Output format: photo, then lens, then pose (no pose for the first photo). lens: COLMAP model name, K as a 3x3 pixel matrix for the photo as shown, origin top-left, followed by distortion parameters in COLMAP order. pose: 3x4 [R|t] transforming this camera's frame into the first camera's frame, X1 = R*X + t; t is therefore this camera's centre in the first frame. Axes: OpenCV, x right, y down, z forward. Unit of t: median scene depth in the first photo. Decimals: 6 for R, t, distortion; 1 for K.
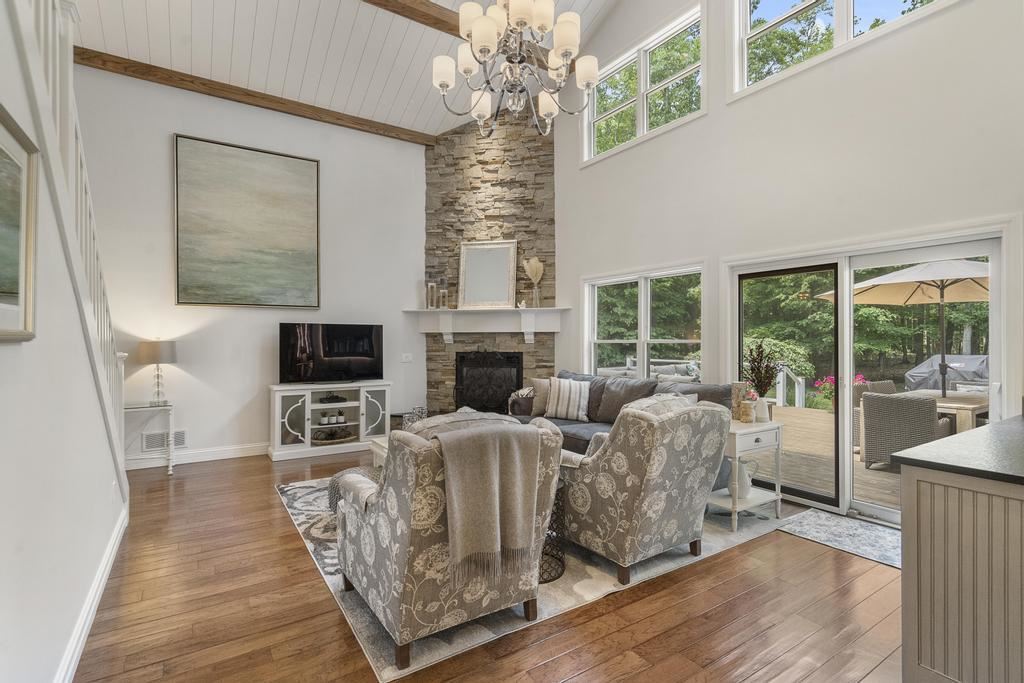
lens RADIAL K [[488.7, 0, 512.0], [0, 488.7, 341.5], [0, 0, 1]] dist [-0.001537, -0.000072]
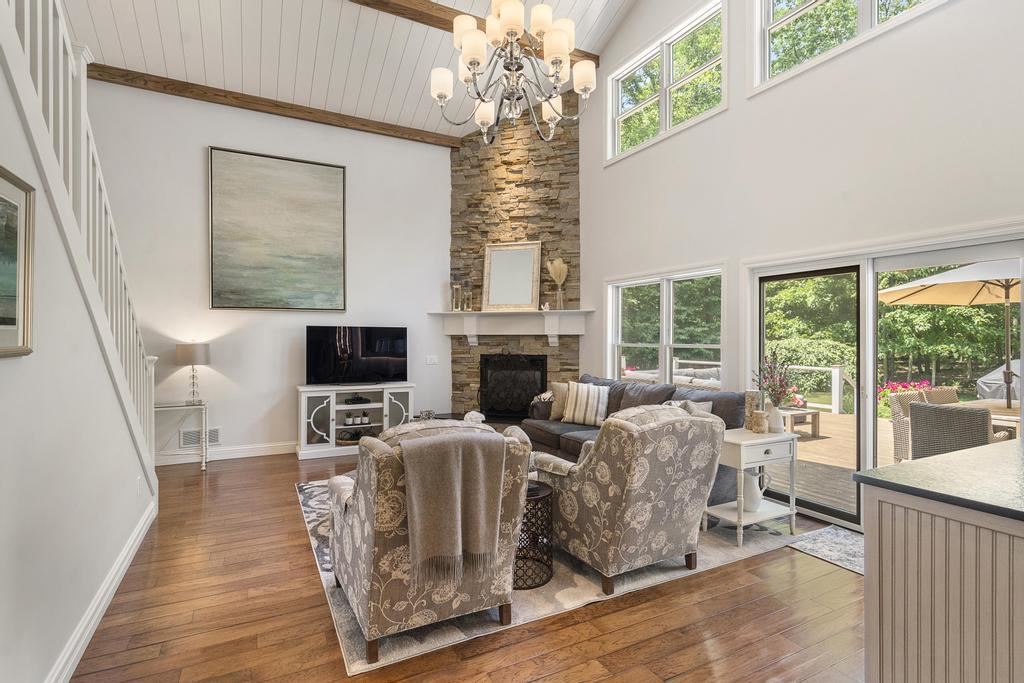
lens RADIAL K [[504.2, 0, 516.8], [0, 504.2, 340.9], [0, 0, 1]] dist [-0.000674, -0.000235]
pose [[0.995542, 0.003264, -0.094258, 0.084375], [-0.003091, 0.999993, 0.001979, -0.012417], [0.094264, -0.001679, 0.995546, -0.023171]]
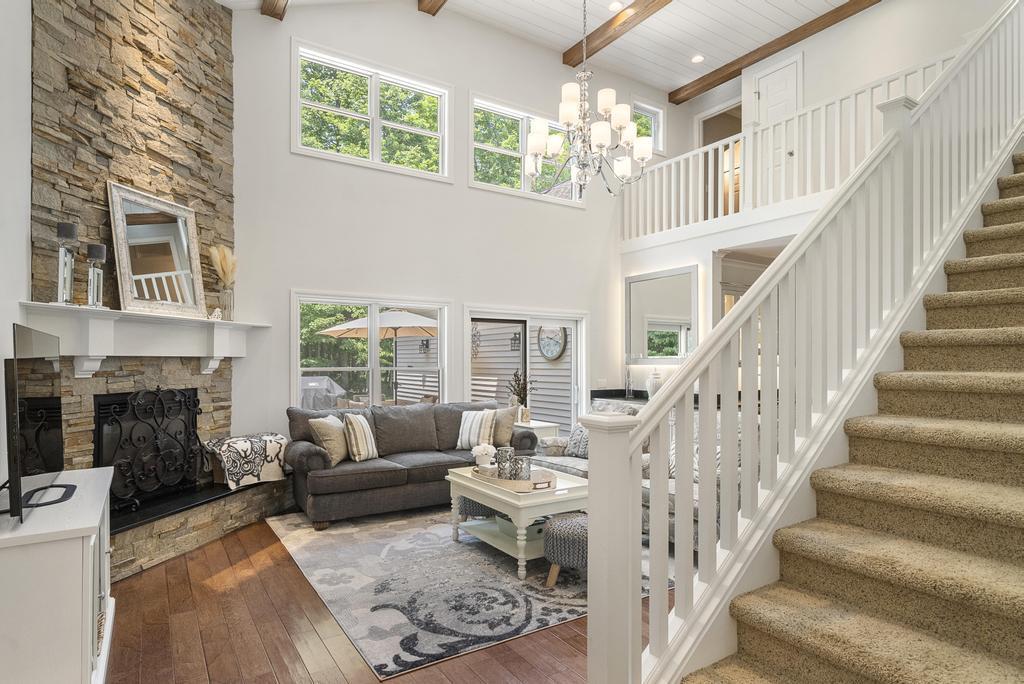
lens RADIAL K [[555.2, 0, 512.4], [0, 555.2, 359.9], [0, 0, 1]] dist [0.002350, 0.000489]
pose [[-0.004729, 0.000850, 0.999988, -1.033748], [0.003375, 0.999994, -0.000834, -0.018829], [-0.999983, 0.003371, -0.004732, 0.874264]]
